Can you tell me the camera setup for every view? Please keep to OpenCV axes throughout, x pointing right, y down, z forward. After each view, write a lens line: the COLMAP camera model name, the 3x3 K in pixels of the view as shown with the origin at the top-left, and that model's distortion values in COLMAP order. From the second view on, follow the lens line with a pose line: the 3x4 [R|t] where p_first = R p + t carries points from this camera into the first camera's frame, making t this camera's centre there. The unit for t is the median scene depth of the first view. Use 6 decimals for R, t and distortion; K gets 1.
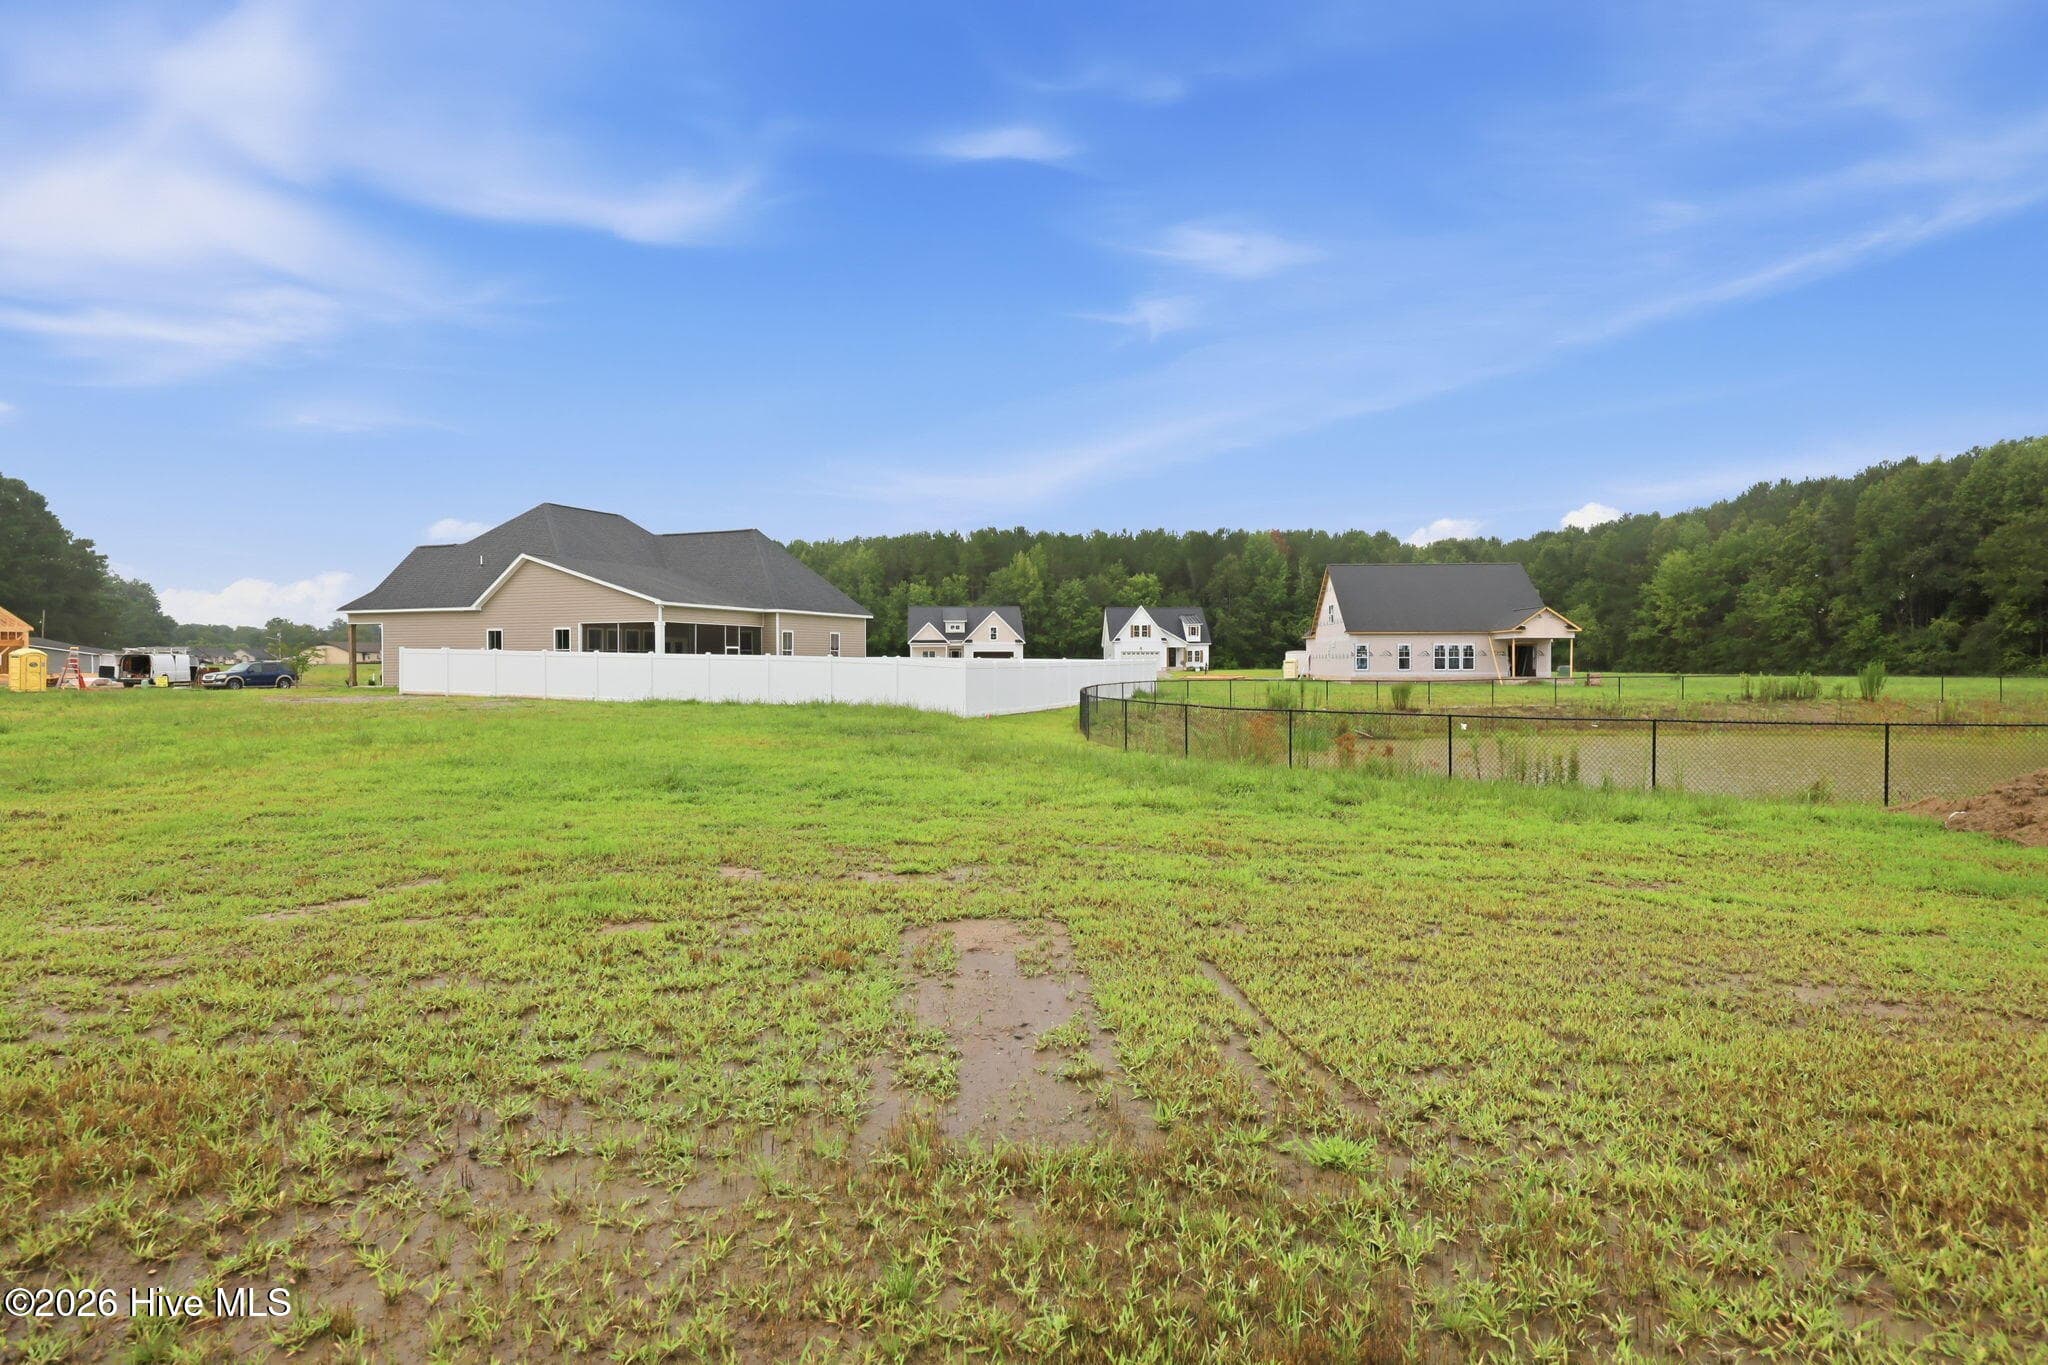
lens RADIAL K [[1093.6, 0, 1034.7], [0, 1093.6, 675.6], [0, 0, 1]] dist [0.005527, 0.001221]
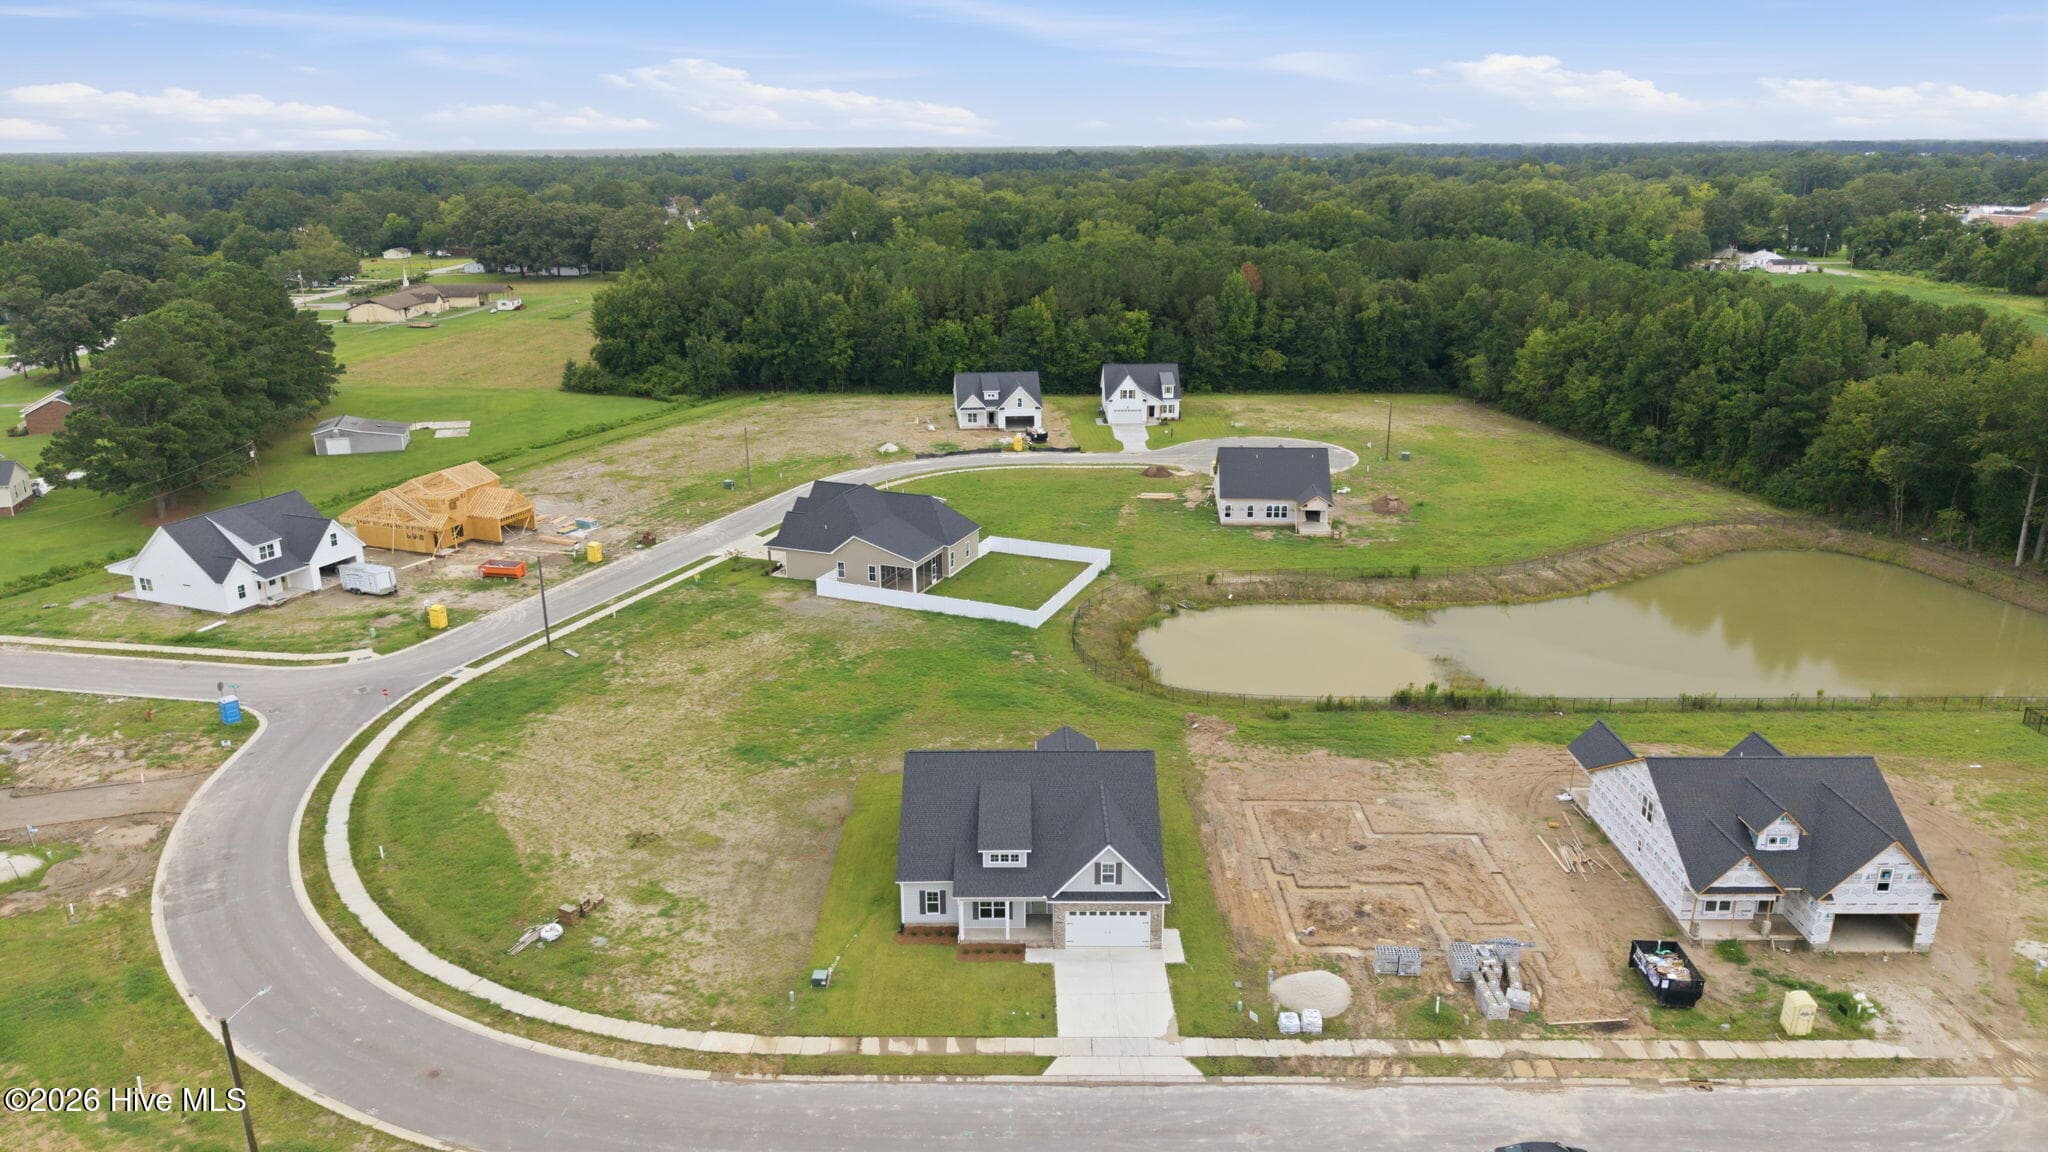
lens RADIAL K [[1367.6, 0, 1015.2], [0, 1367.6, 578.7], [0, 0, 1]] dist [0.045881, -0.058779]
pose [[0.999881, 0.000348, -0.015399, -0.018131], [0.004118, 0.957305, 0.289051, -0.350444], [0.014842, -0.289080, 0.957190, -0.769906]]
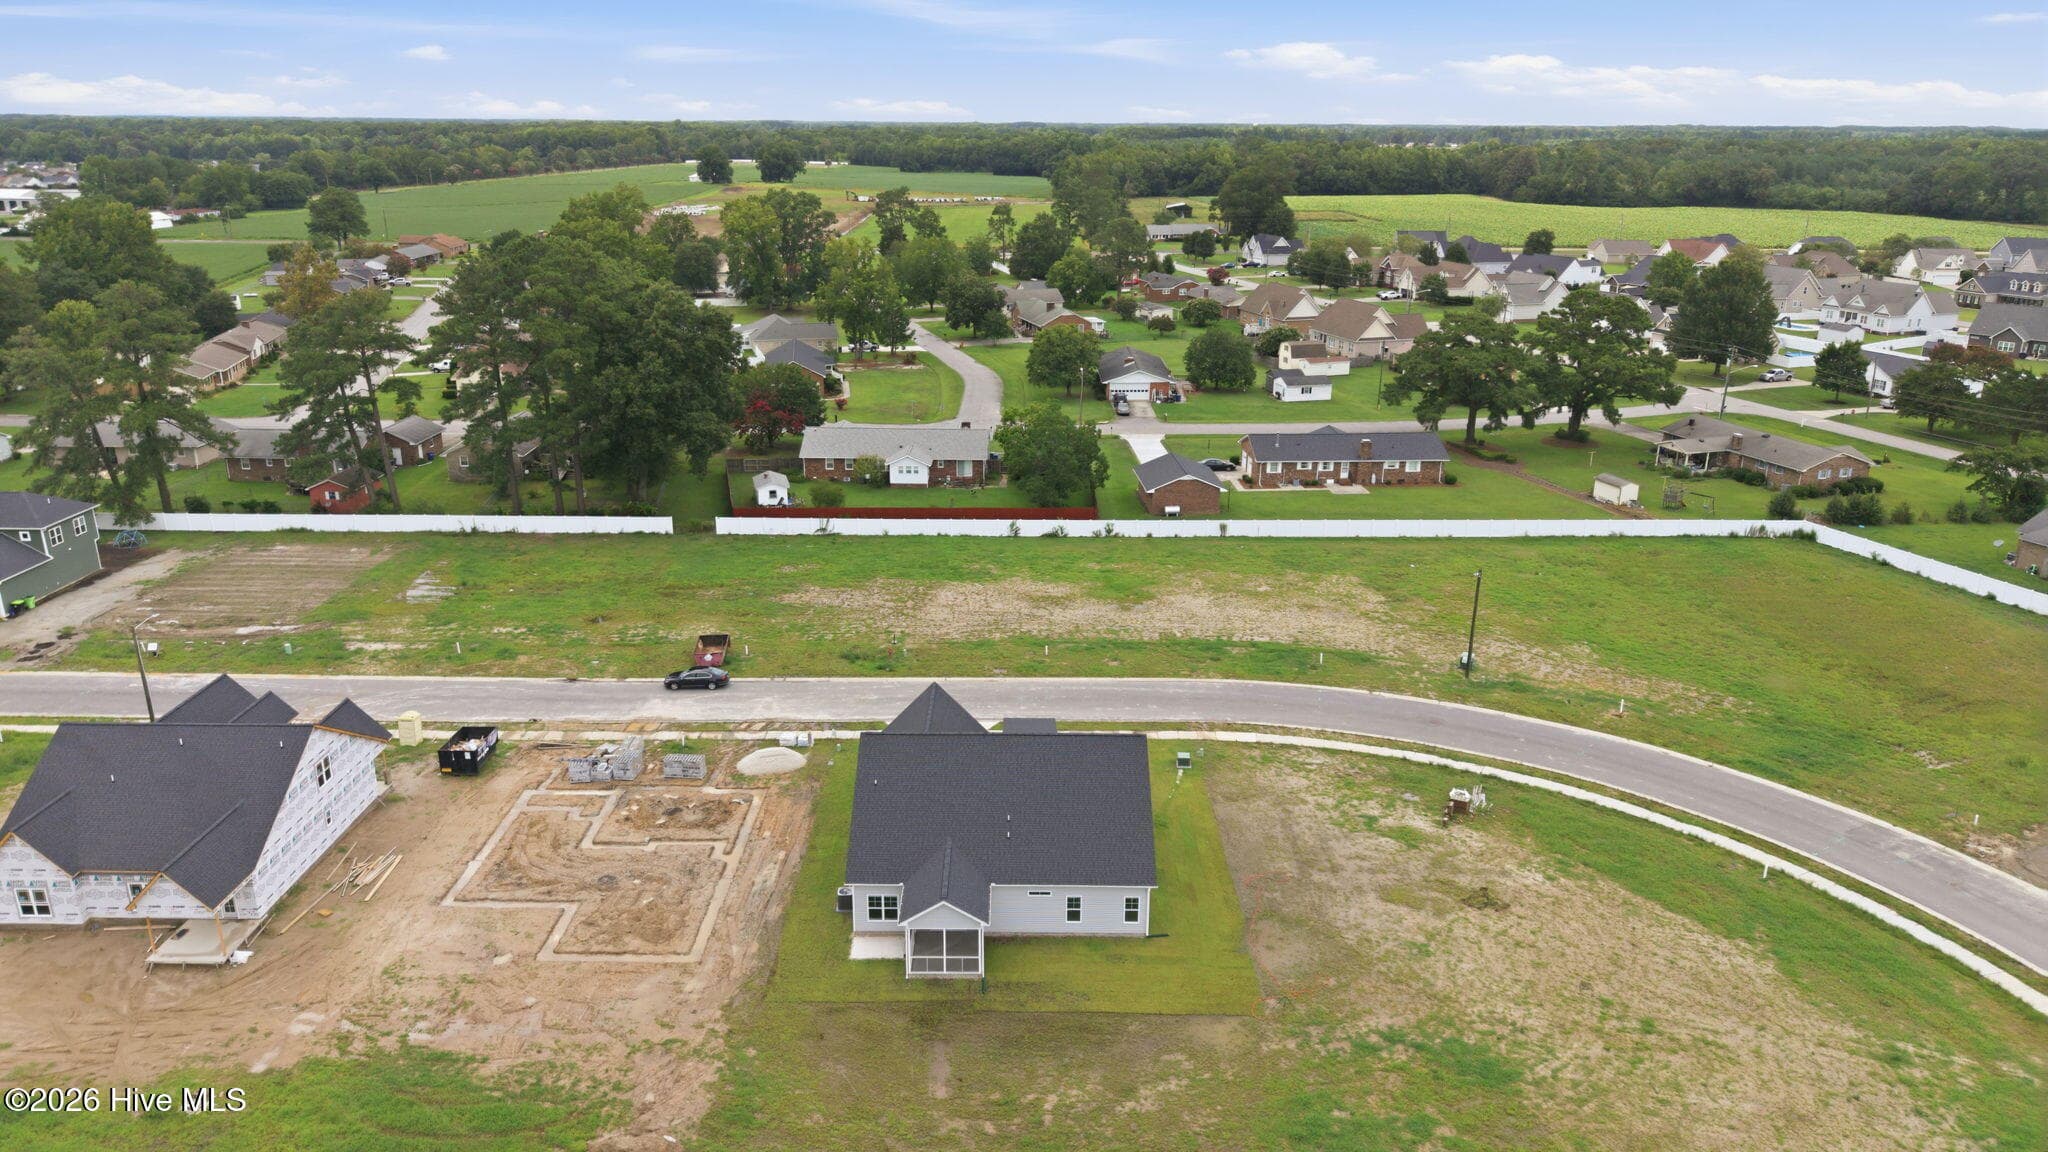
lens RADIAL K [[1367.6, 0, 1017.9], [0, 1367.6, 585.0], [0, 0, 1]] dist [0.045881, -0.058779]
pose [[-0.999924, -0.007206, 0.010027, -0.034463], [-0.003455, 0.942915, 0.333015, -0.328134], [-0.011855, 0.332955, -0.942868, 0.471558]]
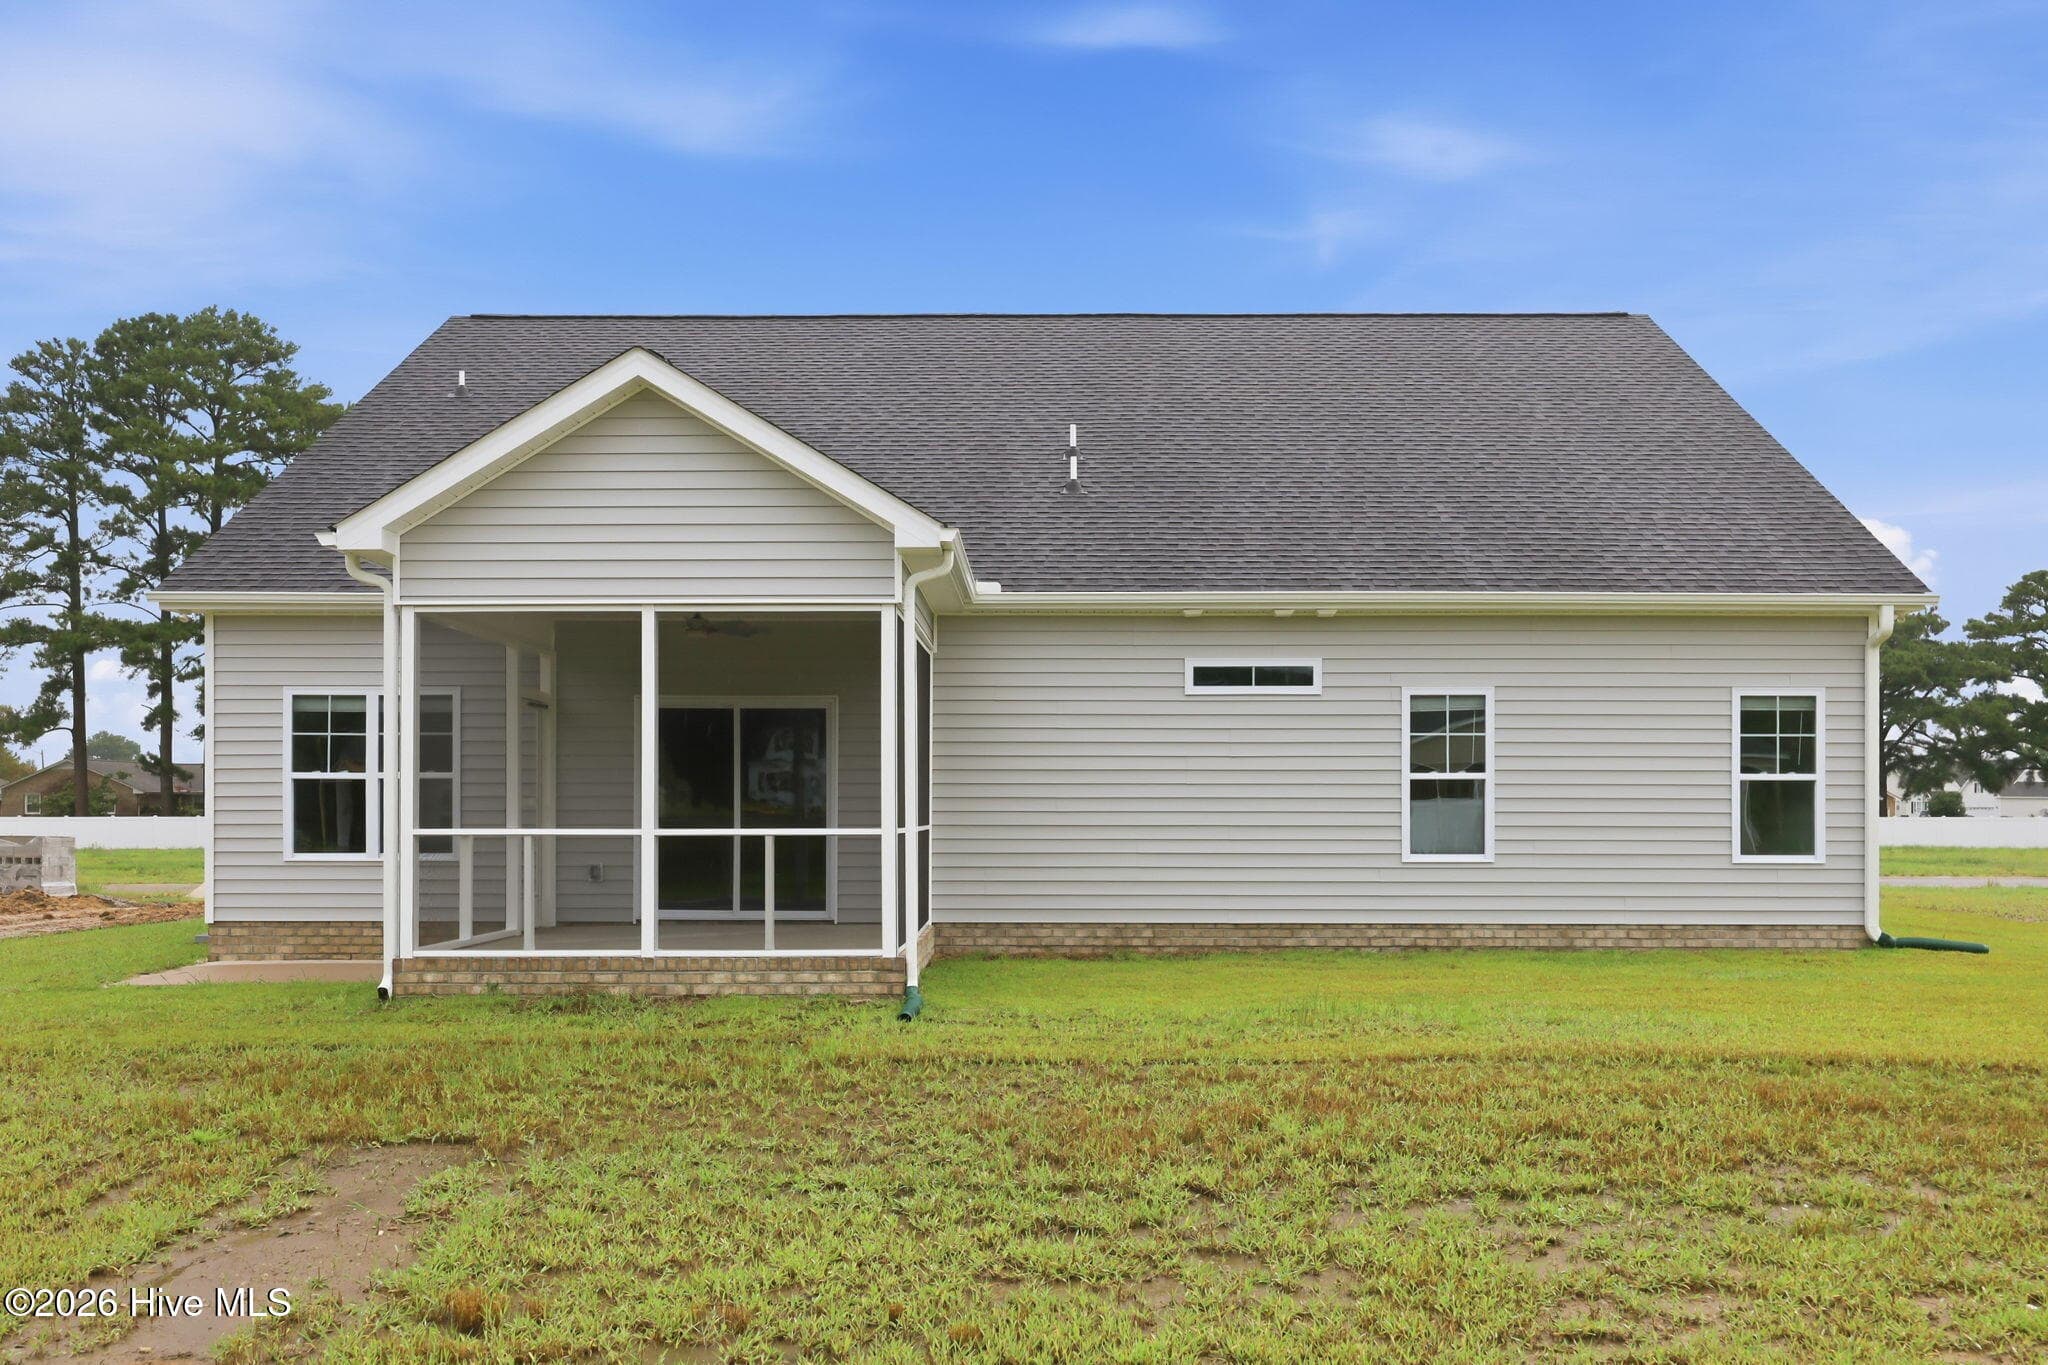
lens RADIAL K [[1812.1, 0, 1037.5], [0, 1812.1, 819.9], [0, 0, 1]] dist [-0.020733, 0.020406]
pose [[-0.999733, 0.000372, 0.023098, -0.025677], [0.000776, 0.999847, 0.017475, -0.000519], [-0.023088, 0.017488, -0.999580, 0.101042]]
